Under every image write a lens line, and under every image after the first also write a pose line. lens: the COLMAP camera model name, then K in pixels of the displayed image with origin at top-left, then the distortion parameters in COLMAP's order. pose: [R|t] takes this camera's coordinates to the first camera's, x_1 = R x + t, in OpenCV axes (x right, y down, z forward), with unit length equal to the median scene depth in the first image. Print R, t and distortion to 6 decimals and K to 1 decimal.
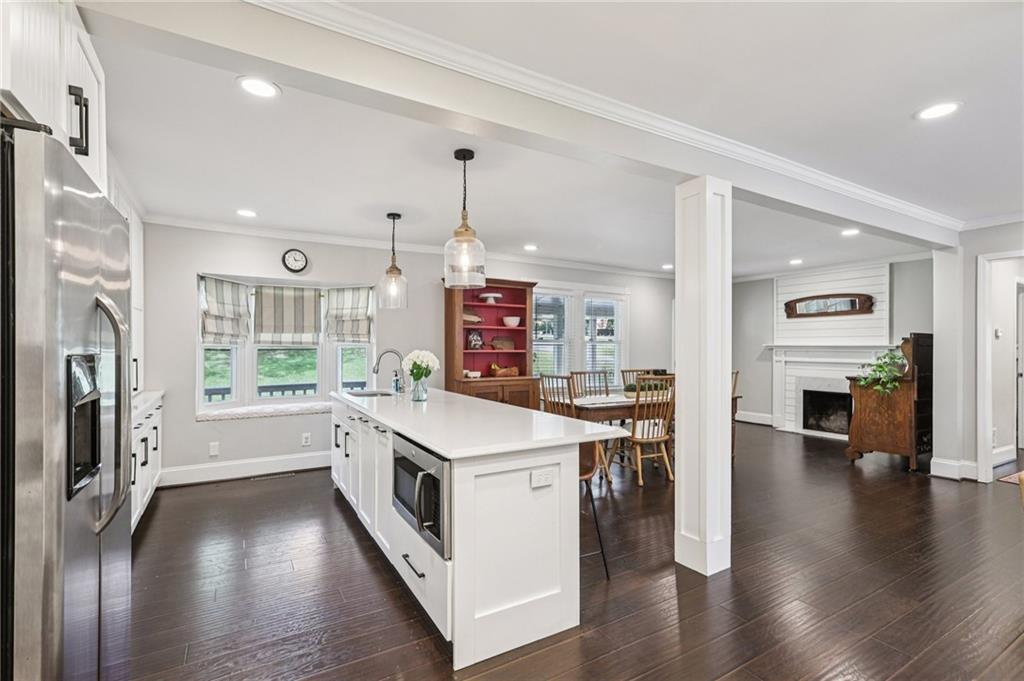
lens RADIAL K [[496.6, 0, 509.0], [0, 496.6, 342.2], [0, 0, 1]] dist [0.019789, 0.001529]
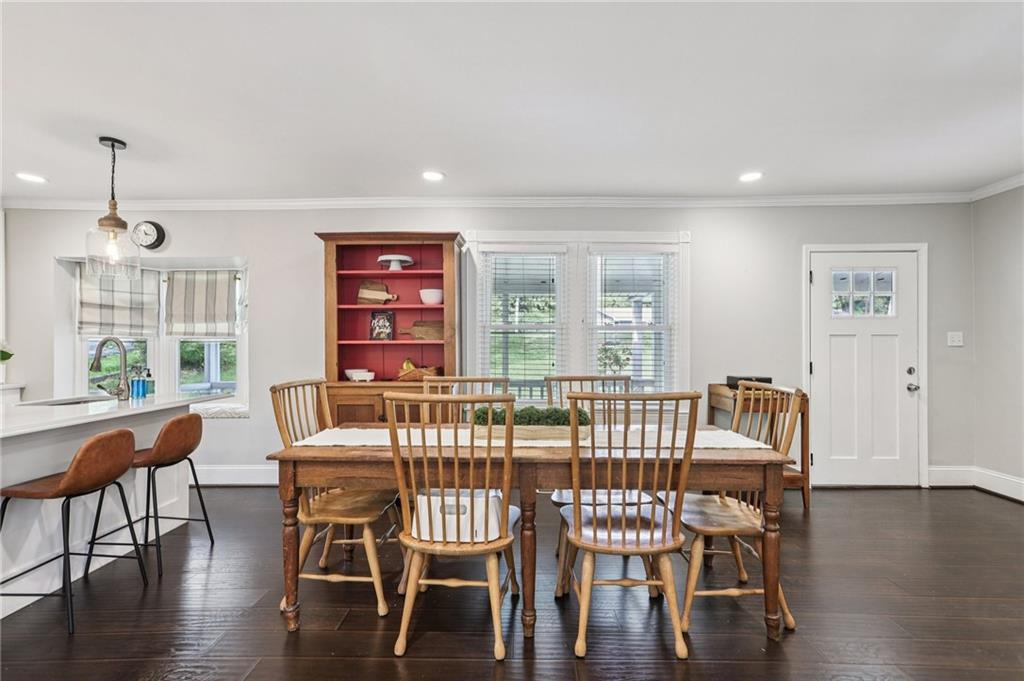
lens RADIAL K [[457.1, 0, 519.6], [0, 457.1, 343.3], [0, 0, 1]] dist [0.005358, 0.001880]
pose [[0.851601, -0.005389, -0.524162, 0.454501], [0.009300, 0.999945, 0.004828, 0.018935], [0.524107, -0.008986, 0.851605, 0.591872]]
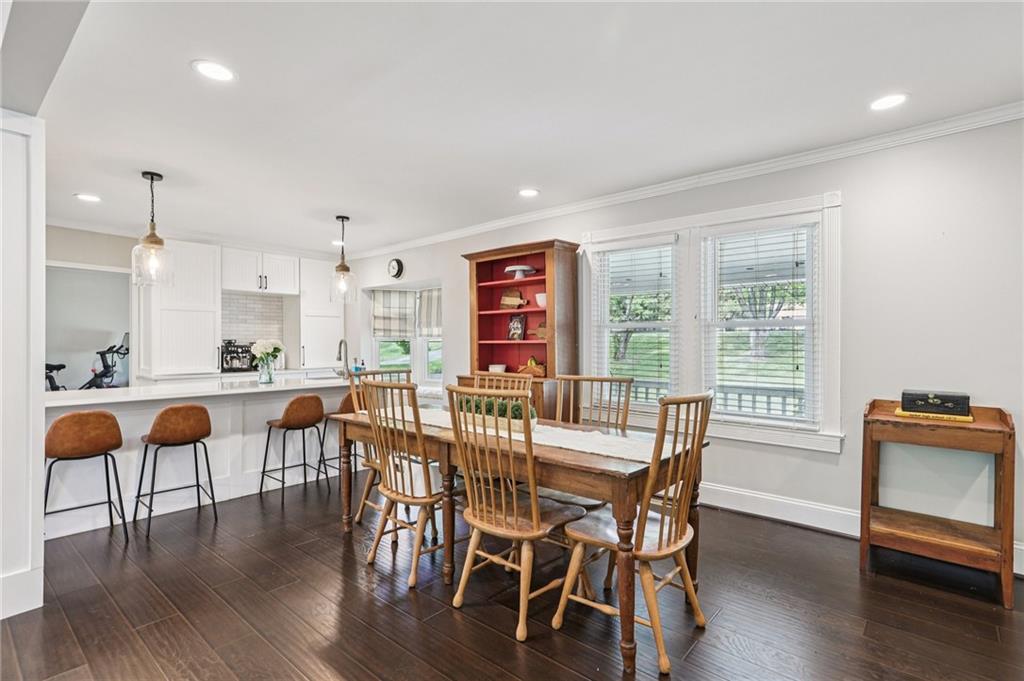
lens RADIAL K [[496.6, 0, 510.5], [0, 496.6, 337.5], [0, 0, 1]] dist [0.019789, 0.001529]
pose [[0.303434, -0.012390, -0.952772, 0.724473], [0.013274, 0.999873, -0.008775, 0.018458], [0.952760, -0.009984, 0.303560, 0.795846]]
